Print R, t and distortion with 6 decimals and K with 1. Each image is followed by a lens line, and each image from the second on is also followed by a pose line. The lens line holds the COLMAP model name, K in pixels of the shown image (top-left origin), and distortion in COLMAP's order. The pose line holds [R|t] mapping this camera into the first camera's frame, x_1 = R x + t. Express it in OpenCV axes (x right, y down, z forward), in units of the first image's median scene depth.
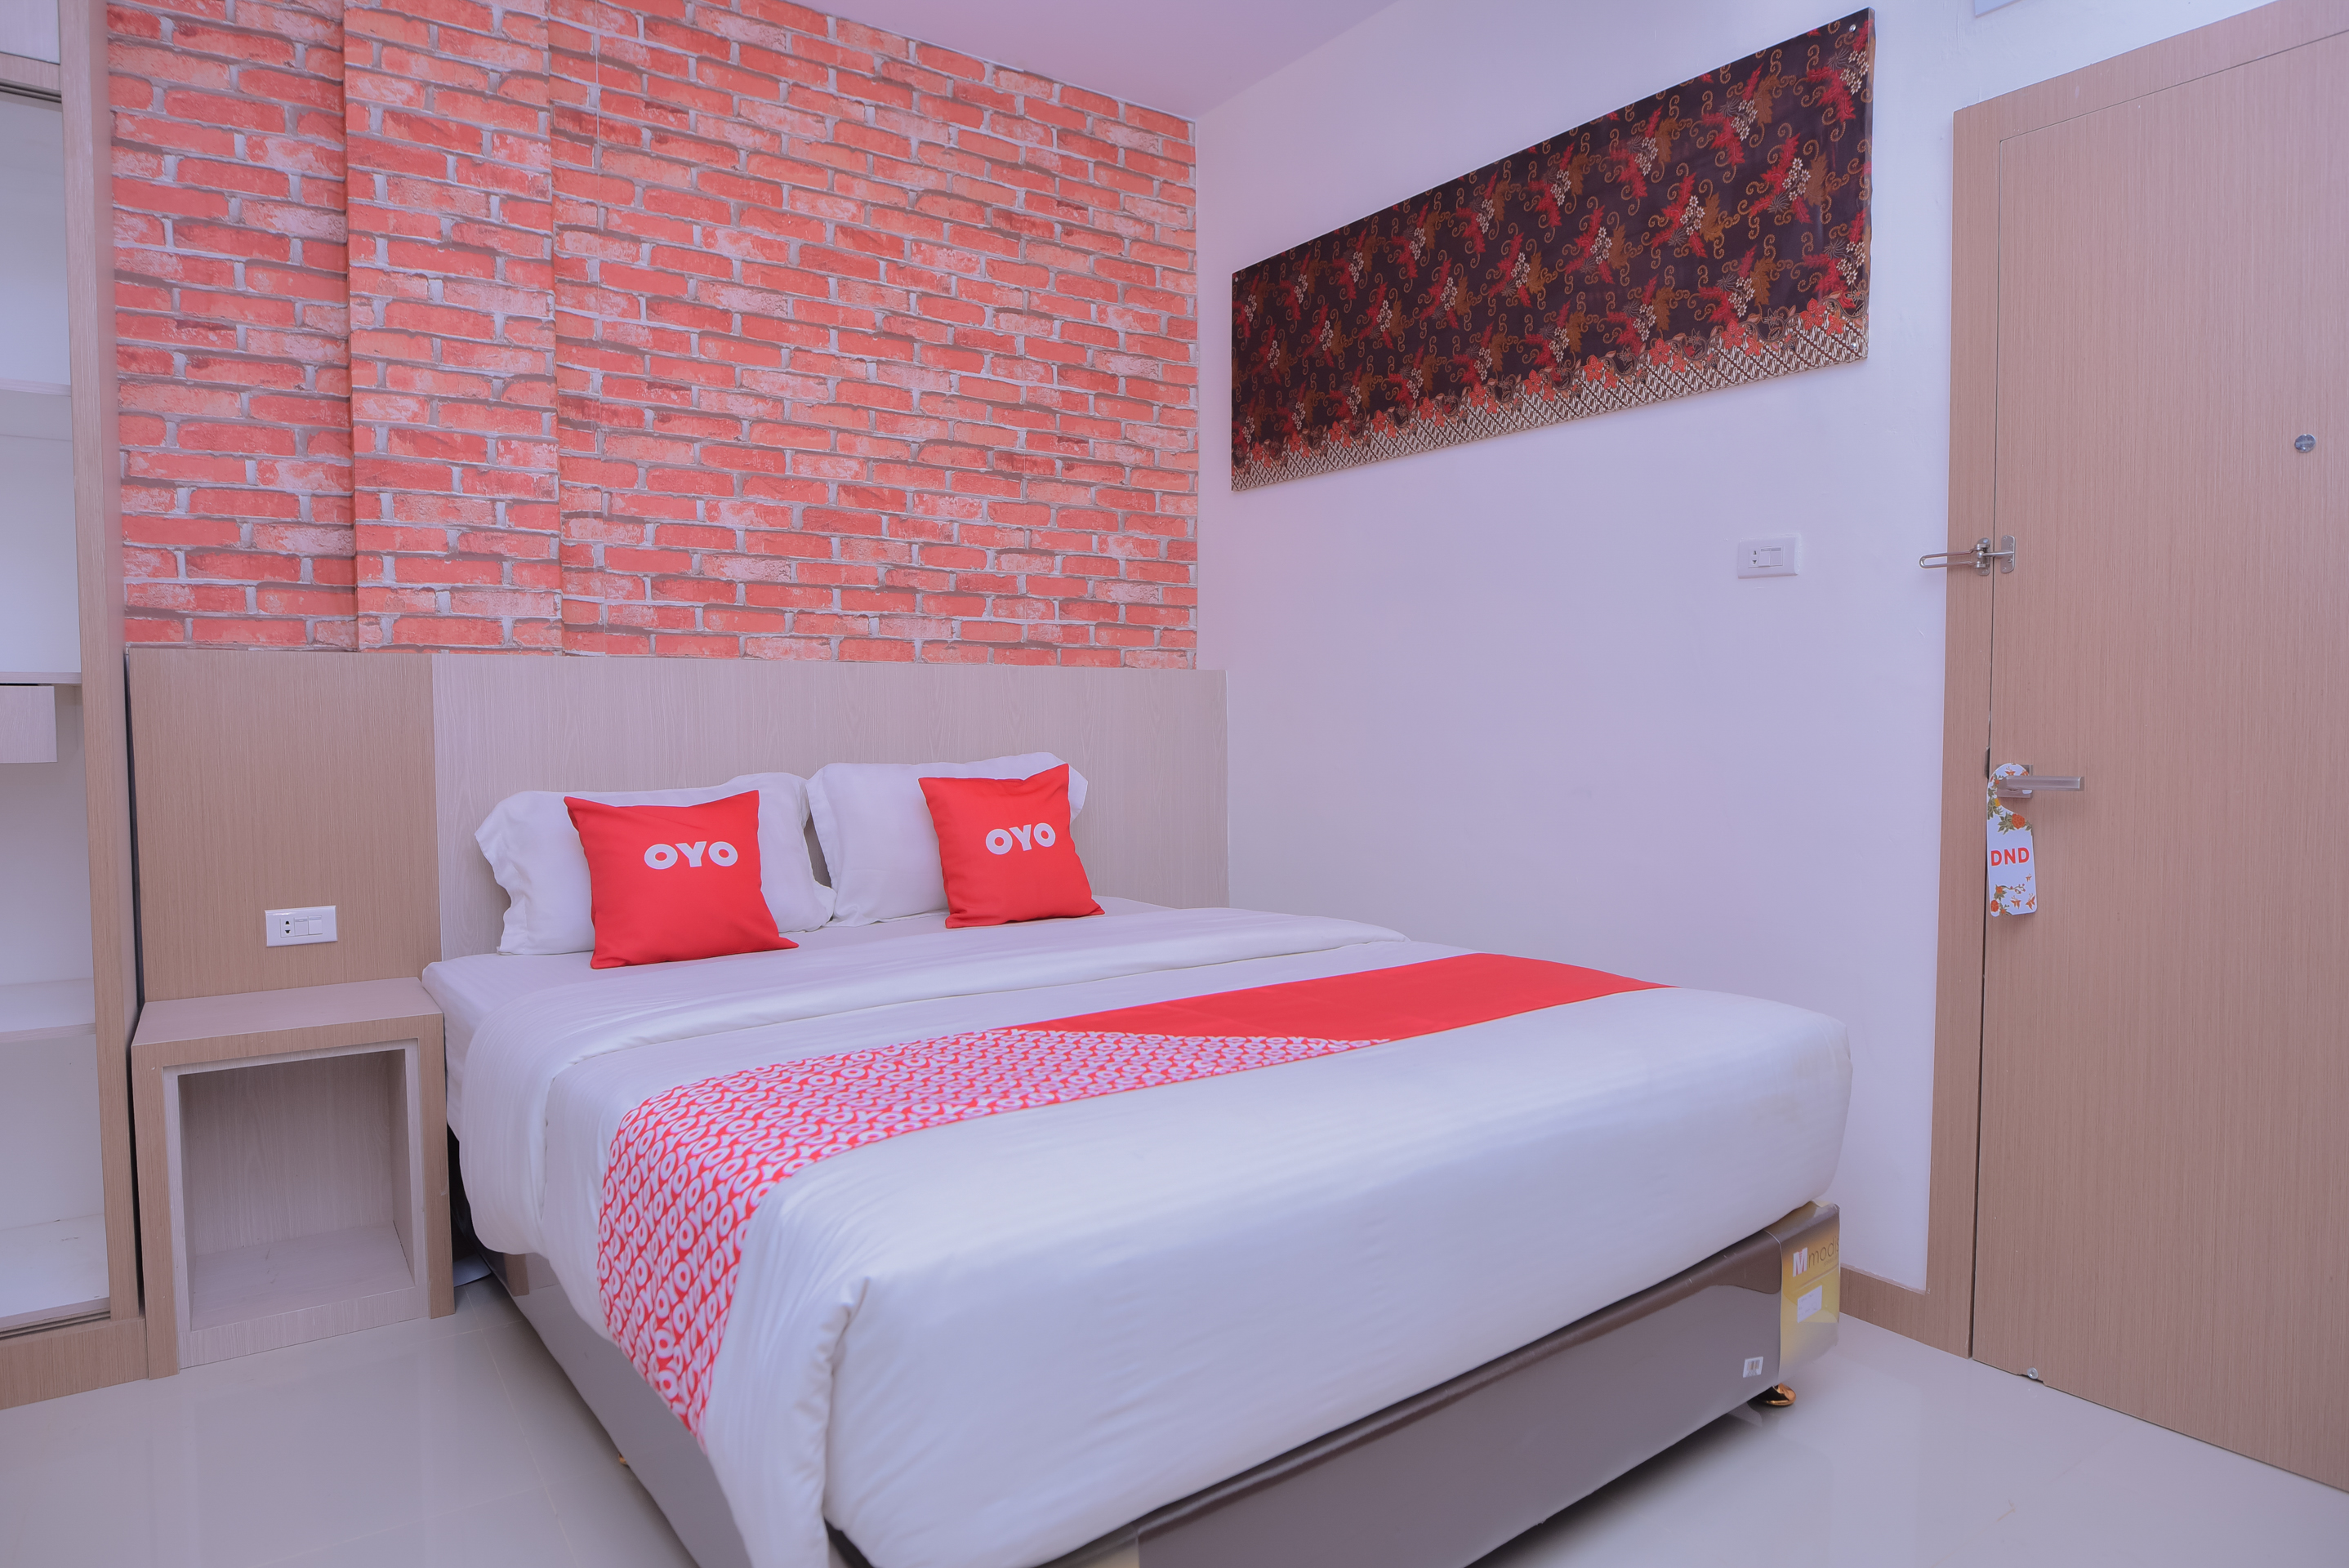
lens RADIAL K [[1323.1, 0, 956.8], [0, 1323.1, 759.6], [0, 0, 1]] dist [-0.029820, 0.000167]
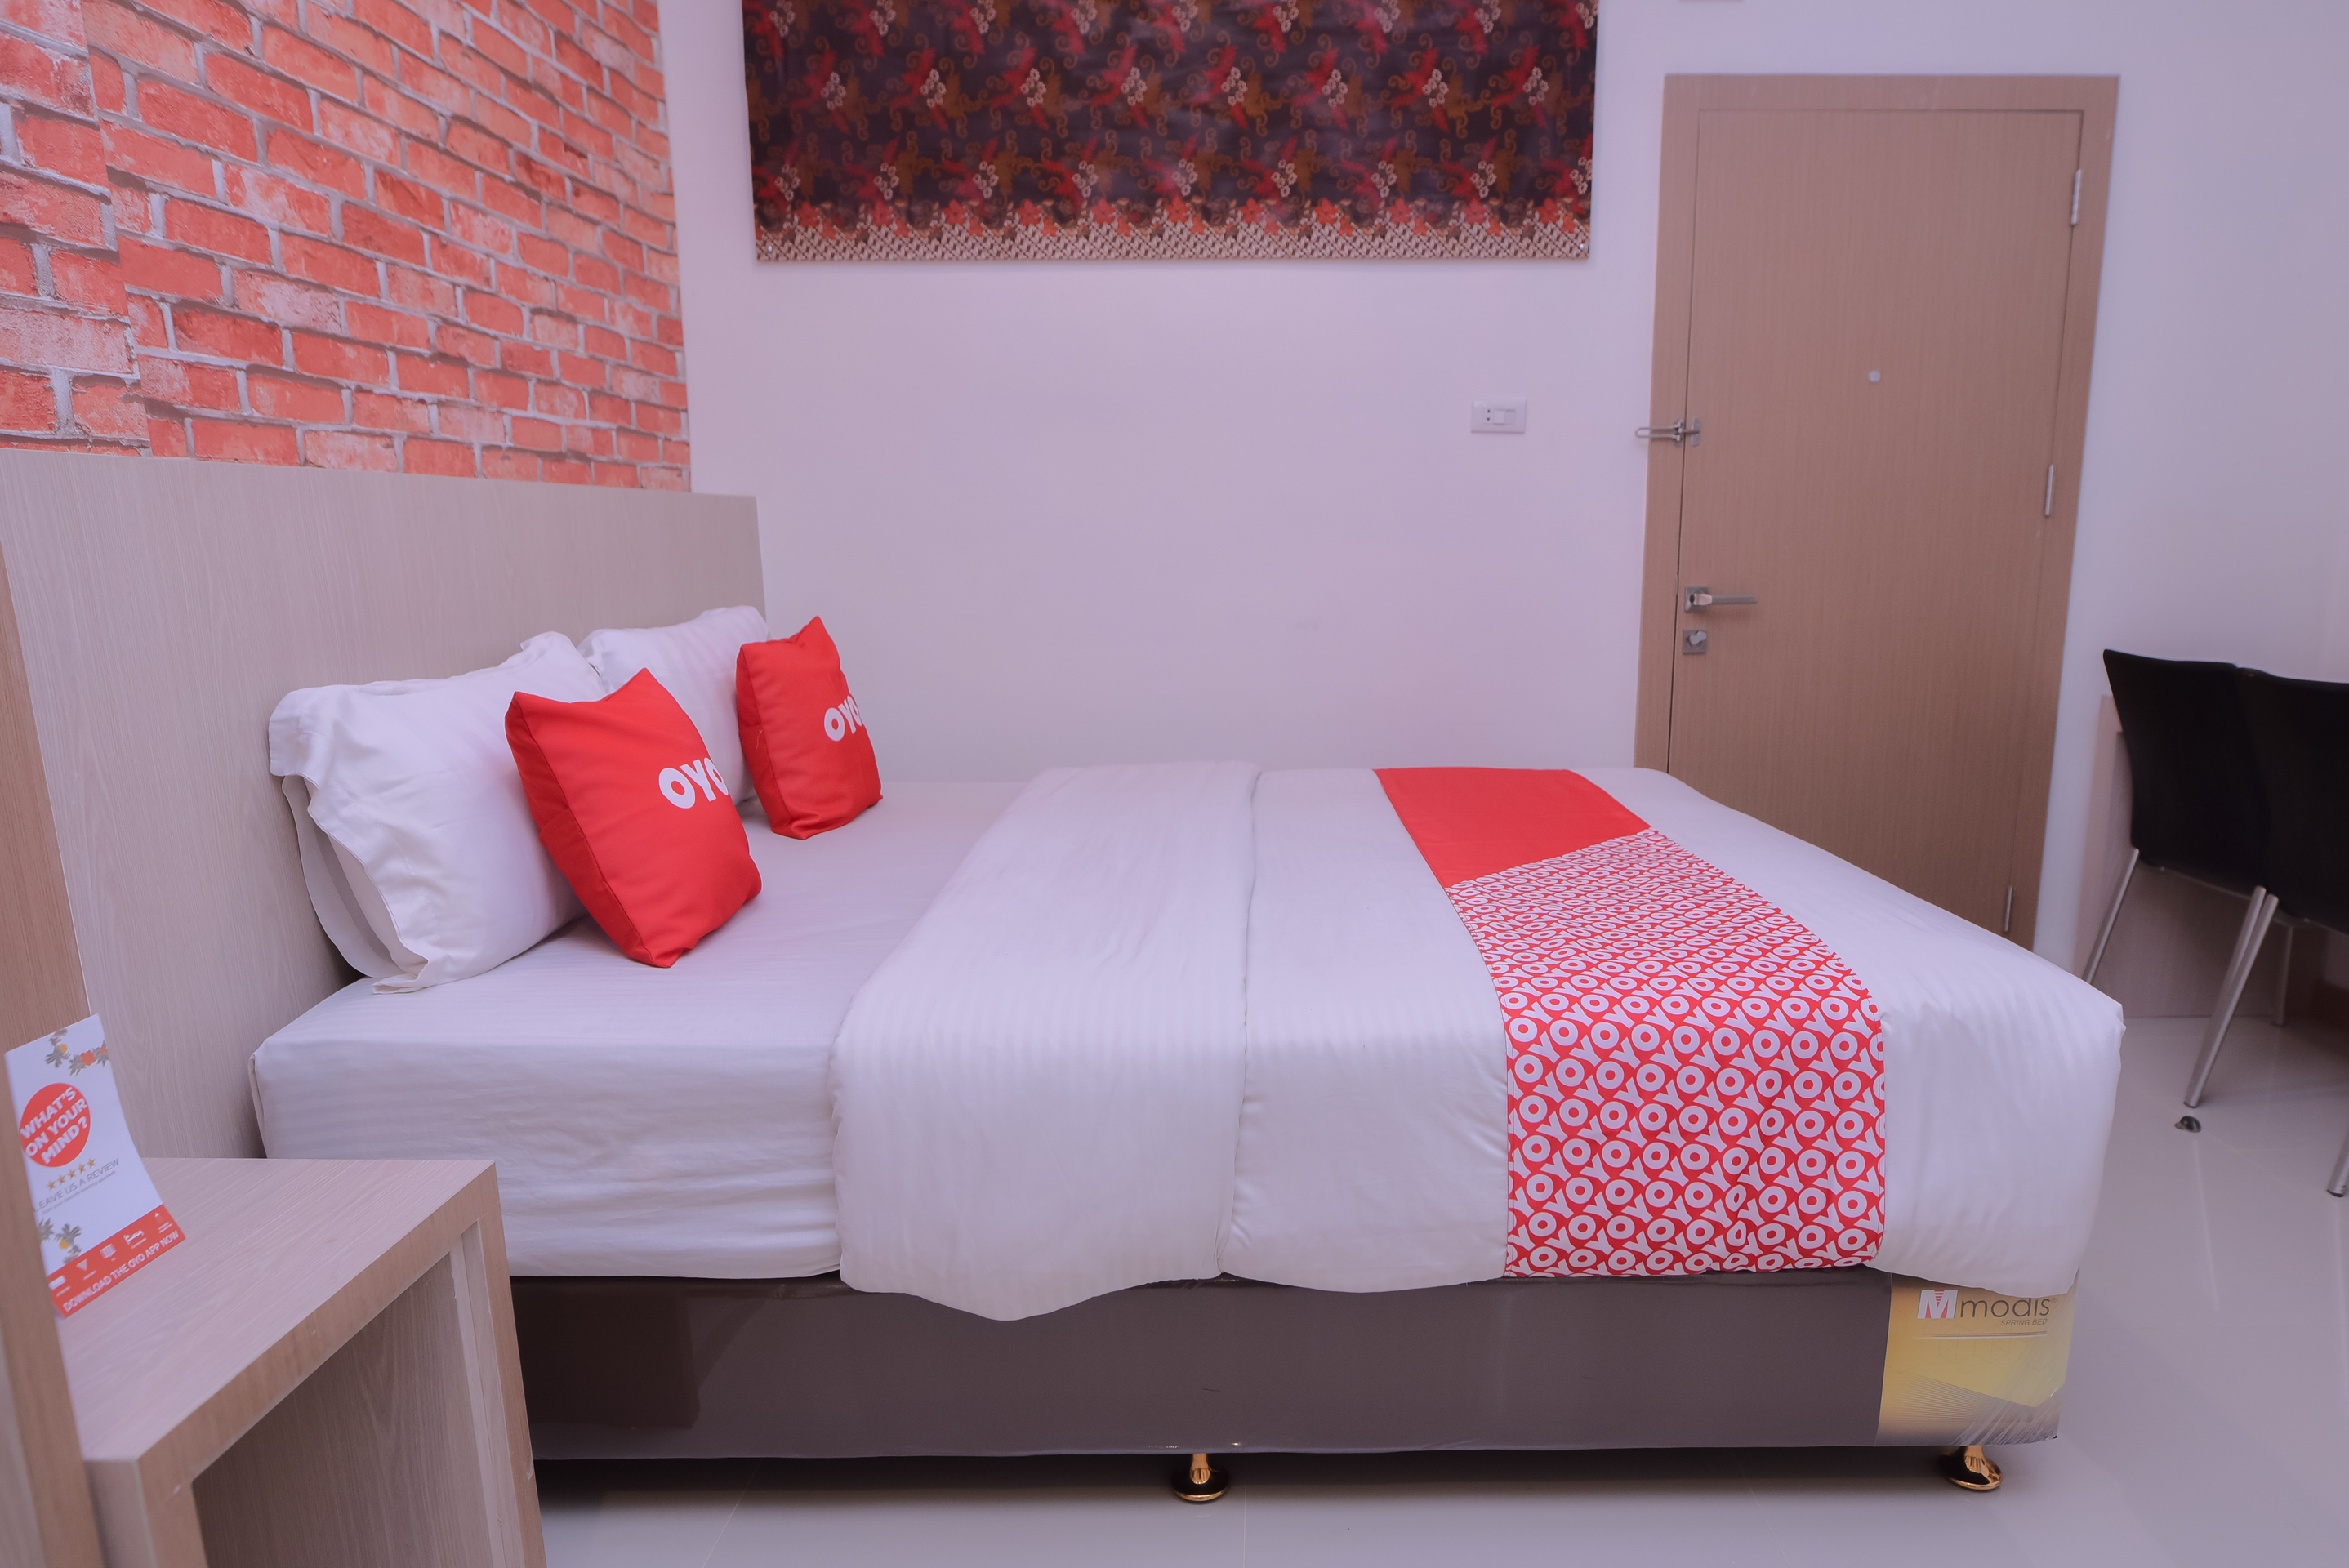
lens RADIAL K [[1529.3, 0, 1175.7], [0, 1529.3, 875.6], [0, 0, 1]] dist [-0.032113, 0.000753]
pose [[0.535438, -0.188021, 0.823380, -0.542092], [0.034136, 0.978926, 0.201342, -0.023784], [-0.843884, -0.079700, 0.530572, 0.337261]]
